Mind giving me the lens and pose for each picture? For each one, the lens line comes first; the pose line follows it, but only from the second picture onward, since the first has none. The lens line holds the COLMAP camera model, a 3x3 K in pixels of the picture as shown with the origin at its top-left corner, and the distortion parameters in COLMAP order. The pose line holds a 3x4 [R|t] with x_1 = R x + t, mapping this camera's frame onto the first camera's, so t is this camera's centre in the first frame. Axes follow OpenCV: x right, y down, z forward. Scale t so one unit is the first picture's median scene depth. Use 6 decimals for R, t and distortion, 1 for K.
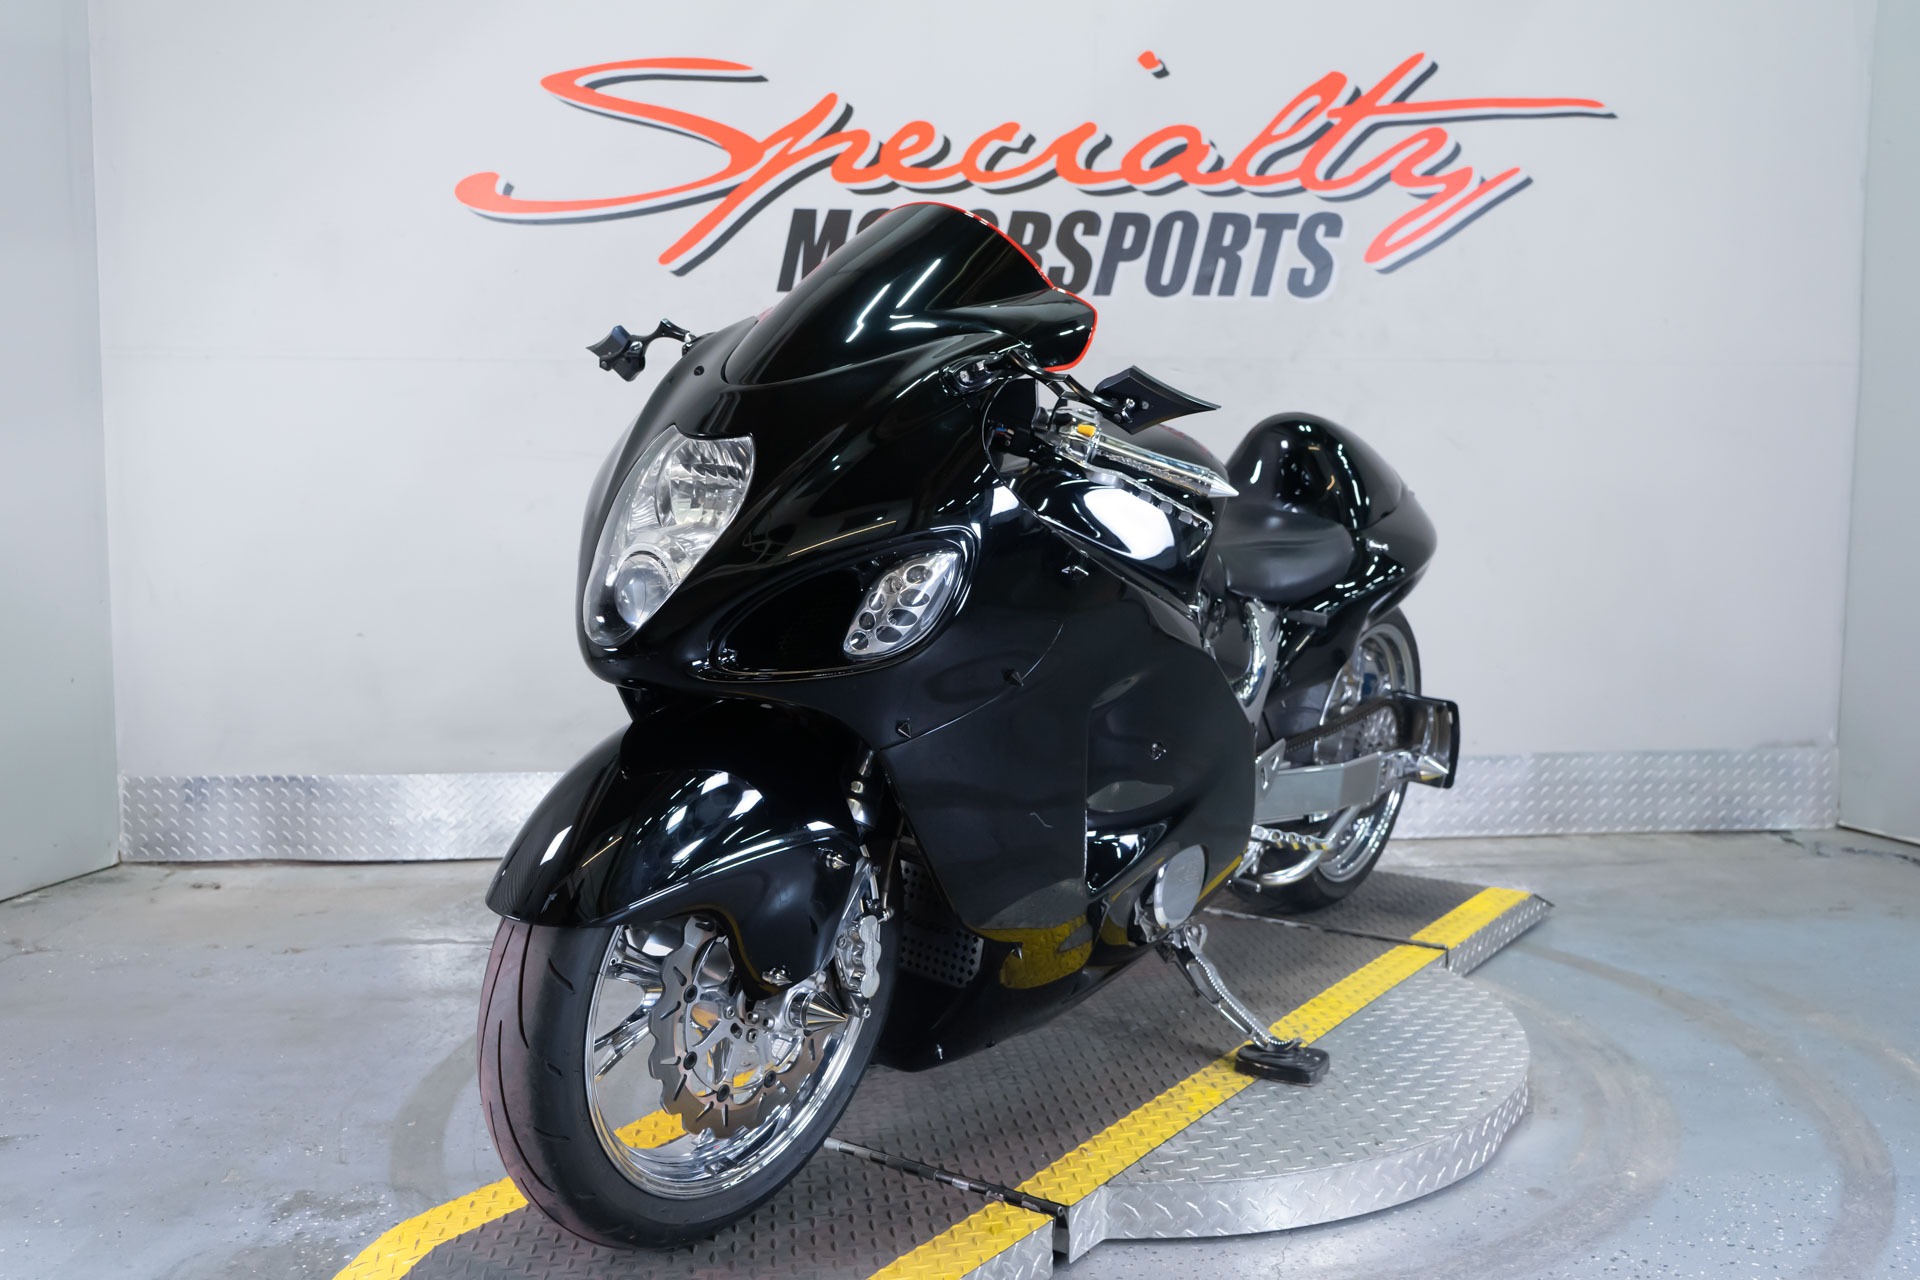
lens RADIAL K [[1678.9, 0, 960.0], [0, 1678.9, 640.0], [0, 0, 1]] dist [-0.008064, 0.009122]
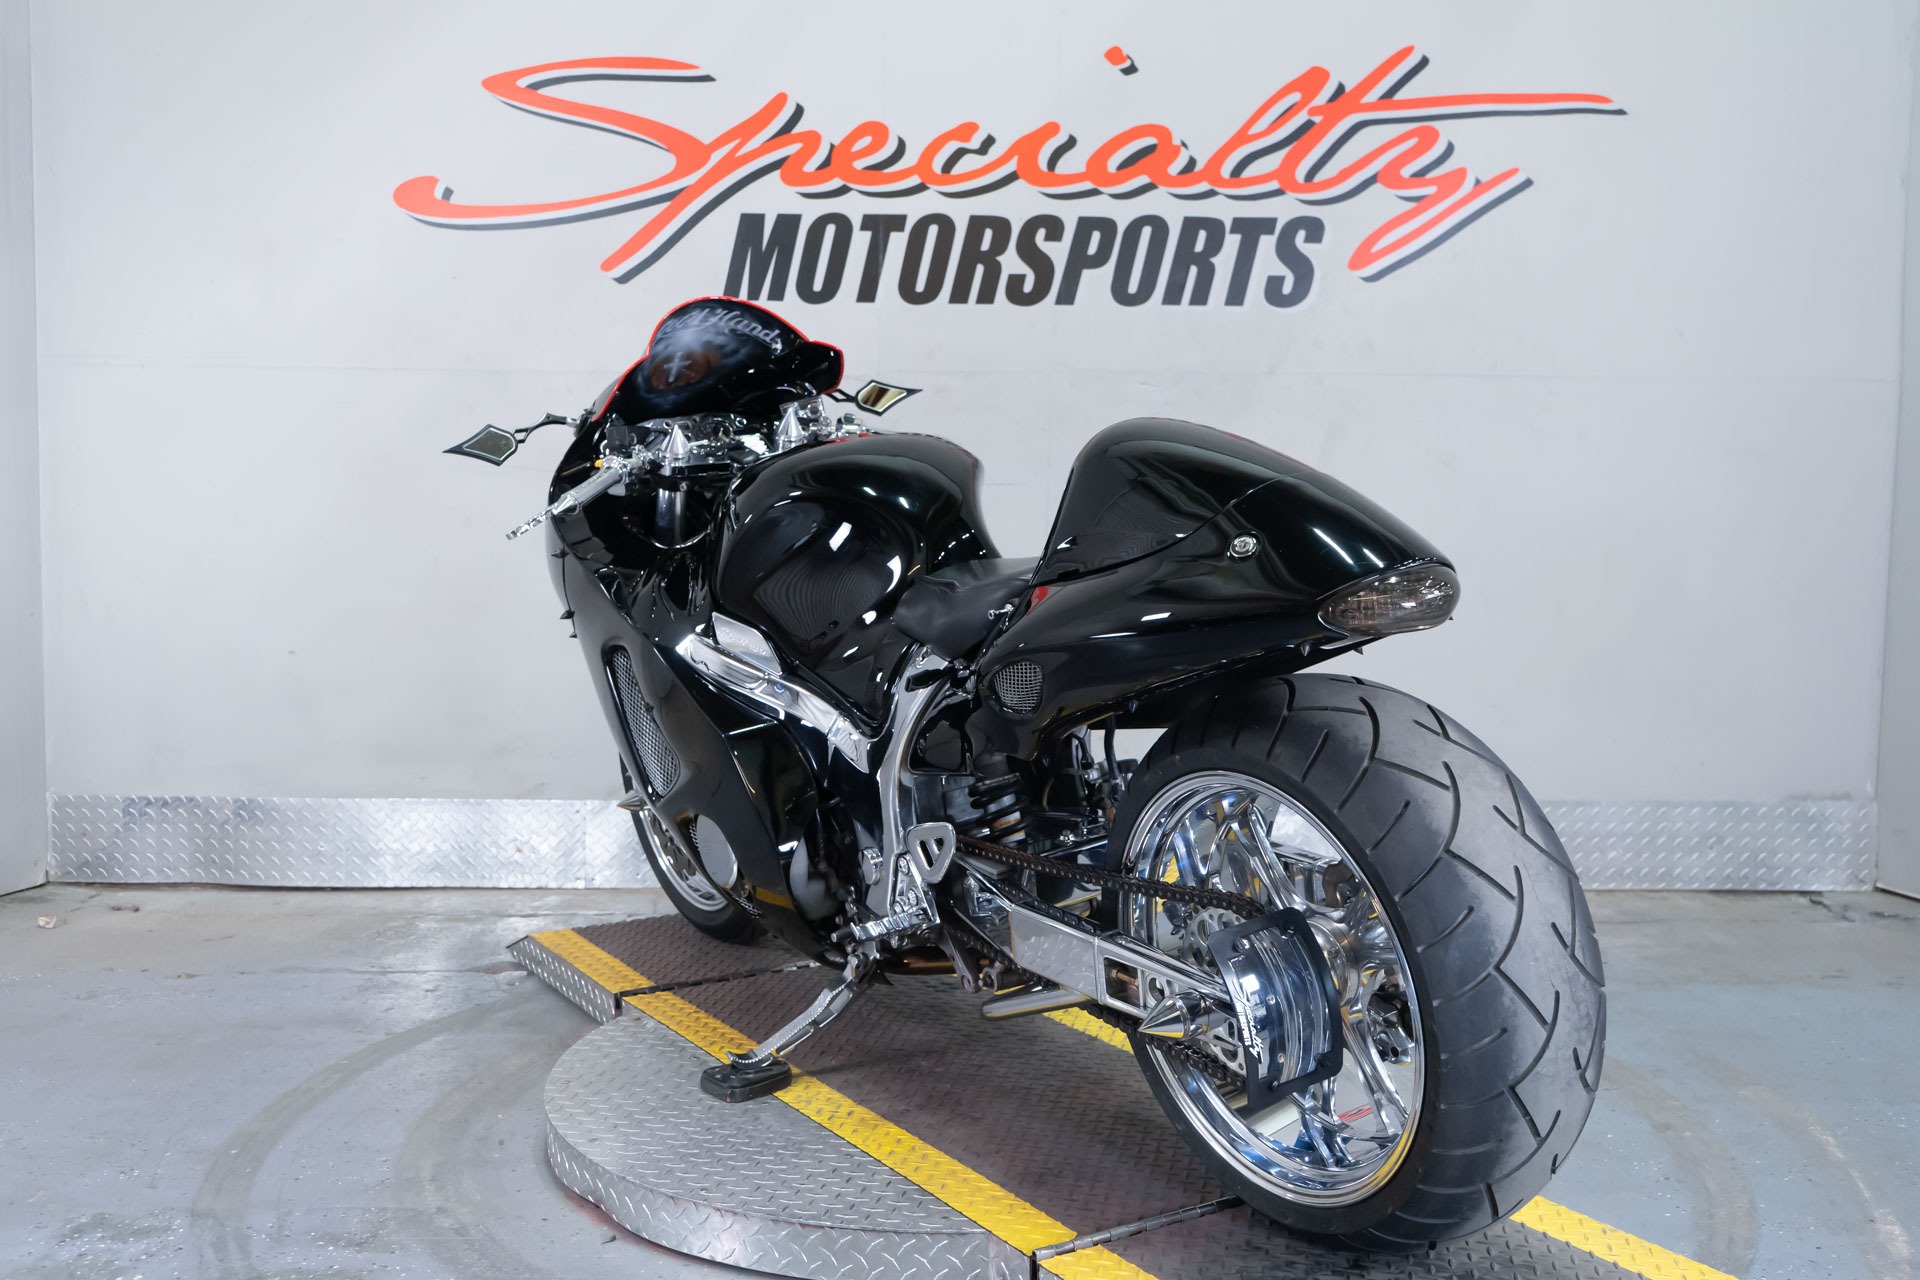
lens RADIAL K [[1823.6, 0, 960.0], [0, 1823.6, 640.0], [0, 0, 1]] dist [-0.005673, 0.012917]
pose [[0.997570, 0.014943, -0.068050, 0.098794], [-0.016087, 0.999738, -0.016293, 0.000633], [0.067789, 0.017348, 0.997549, -0.022231]]
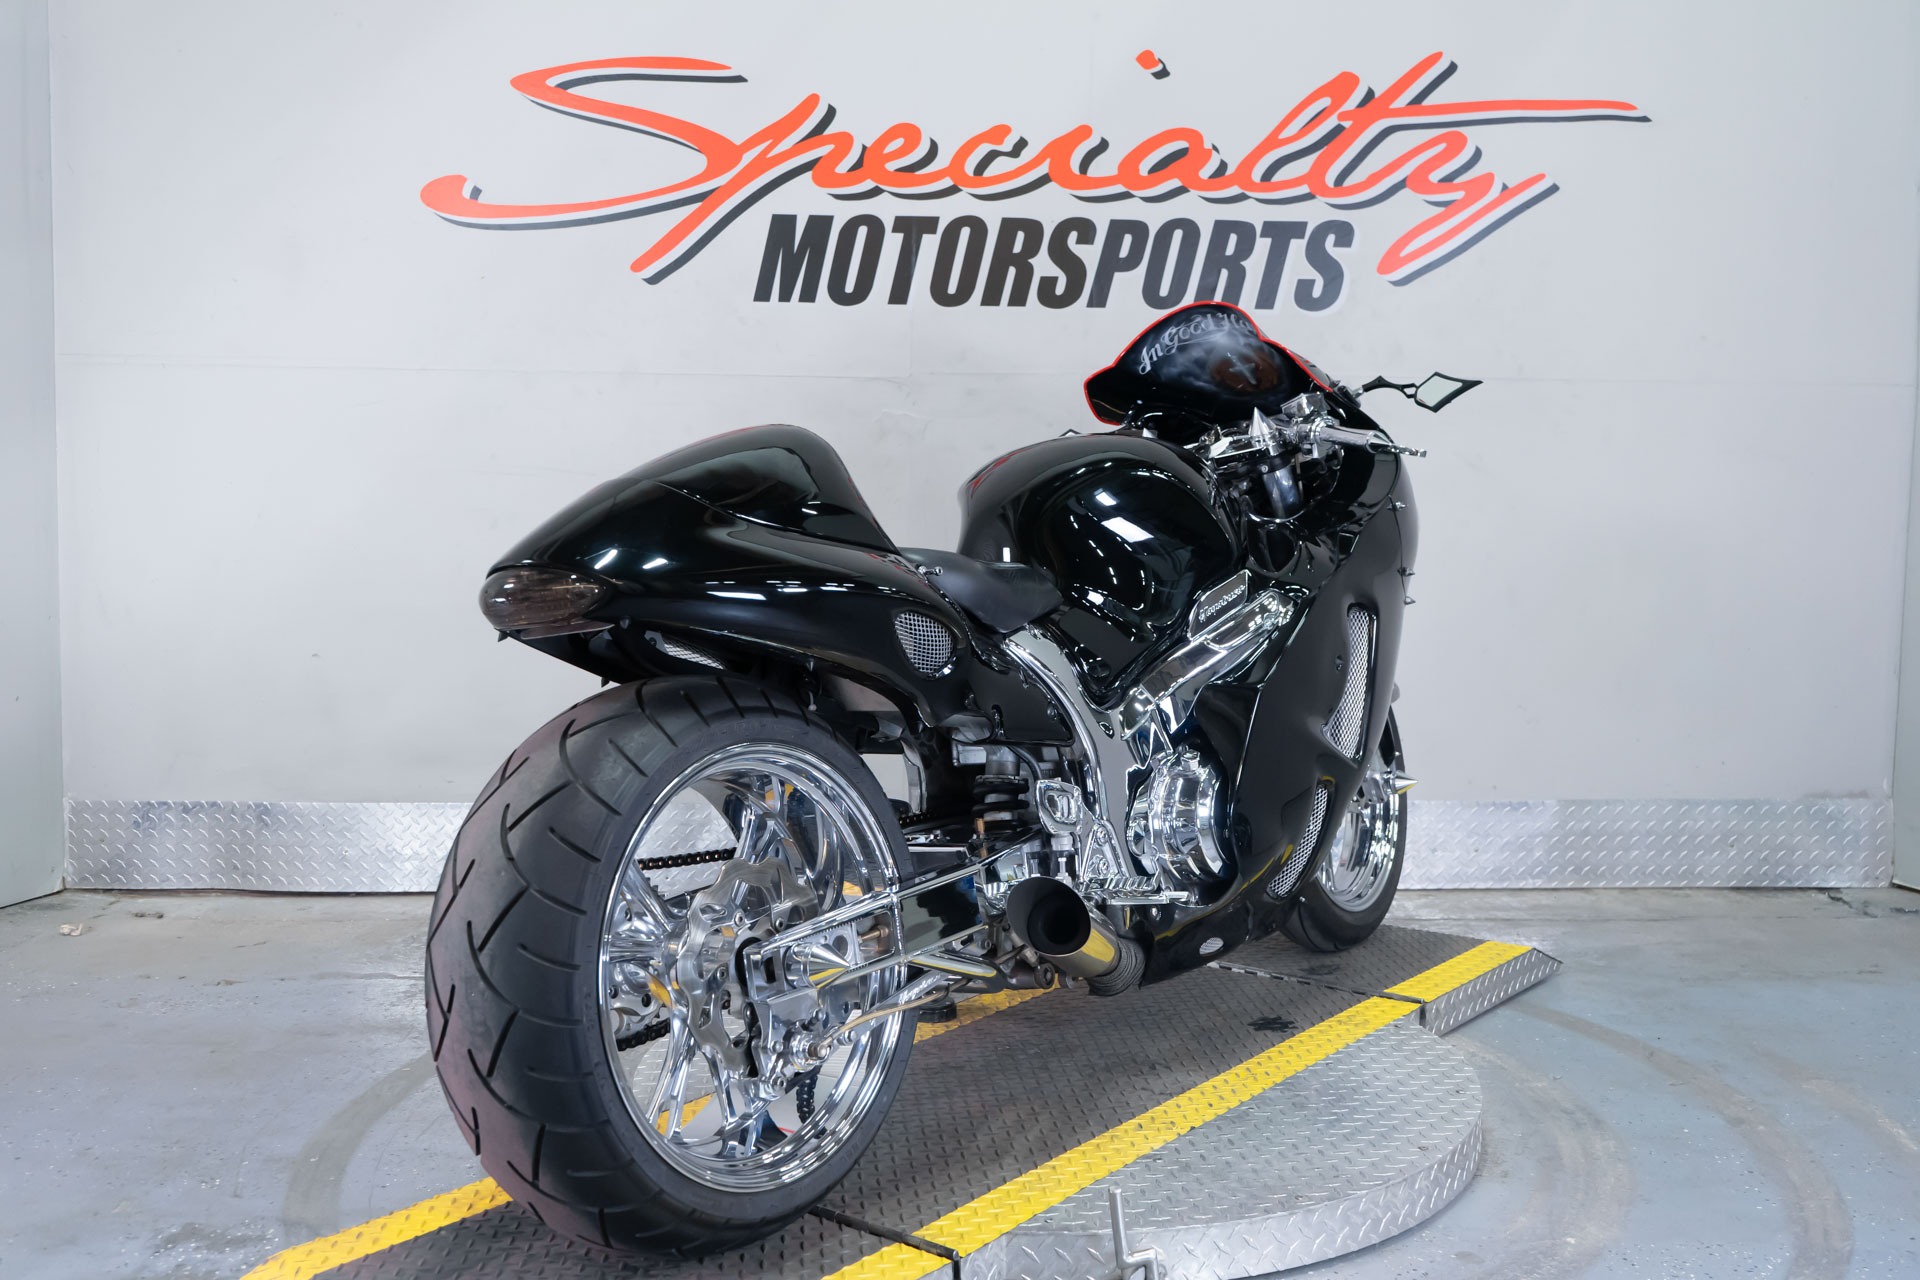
lens RADIAL K [[1823.6, 0, 960.0], [0, 1823.6, 640.0], [0, 0, 1]] dist [-0.005673, 0.012917]
pose [[0.999201, 0.013306, -0.037681, 0.049213], [-0.013984, 0.999744, -0.017771, 0.001472], [0.037434, 0.018284, 0.999132, -0.025759]]
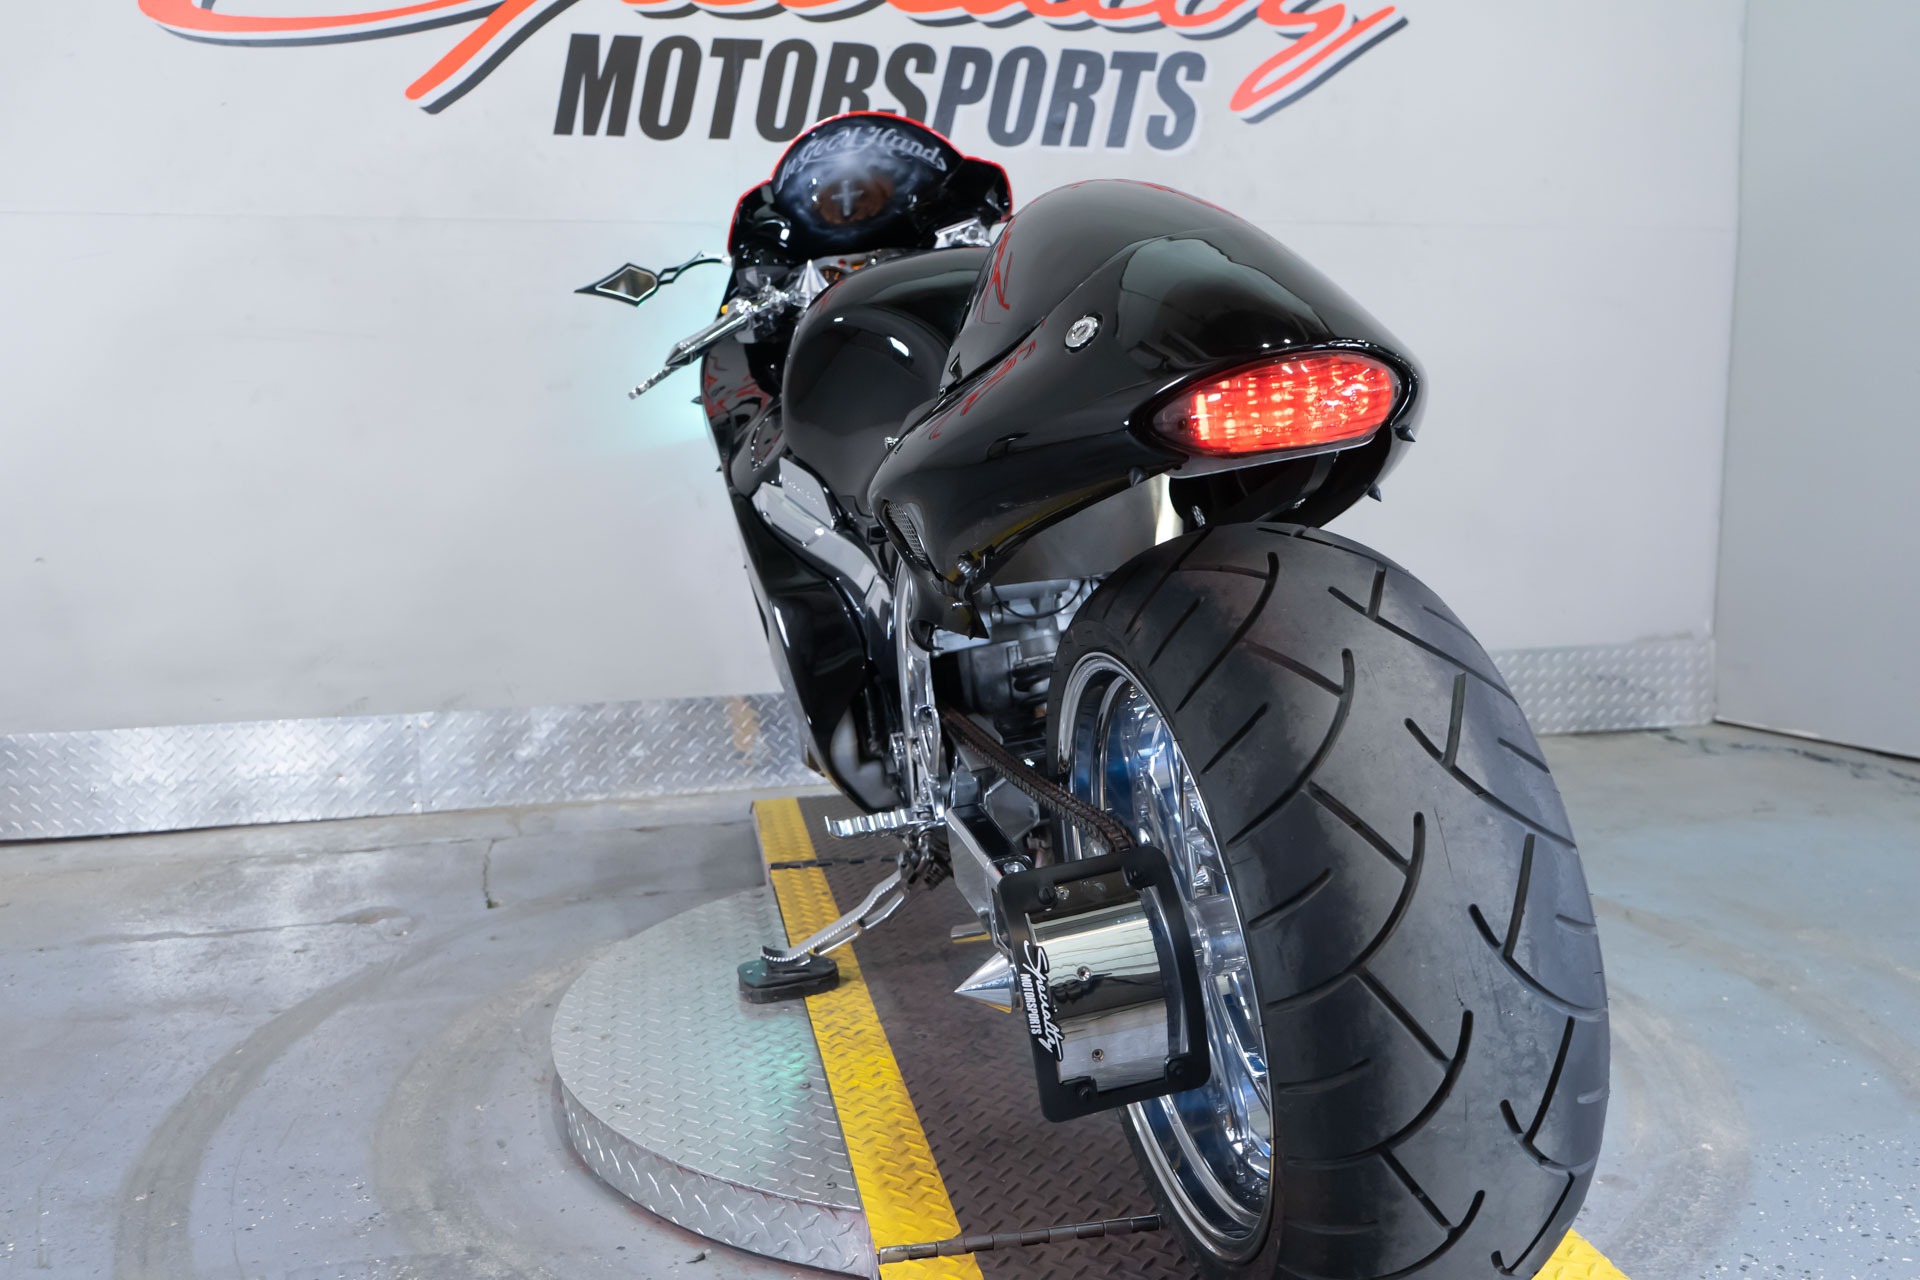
lens RADIAL K [[1679.8, 0, 960.0], [0, 1679.8, 640.0], [0, 0, 1]] dist [-0.015522, 0.019325]
pose [[0.987674, -0.033213, 0.152961, -0.045406], [0.026653, 0.998643, 0.044742, 0.011462], [-0.154240, -0.040114, 0.987219, 0.135632]]
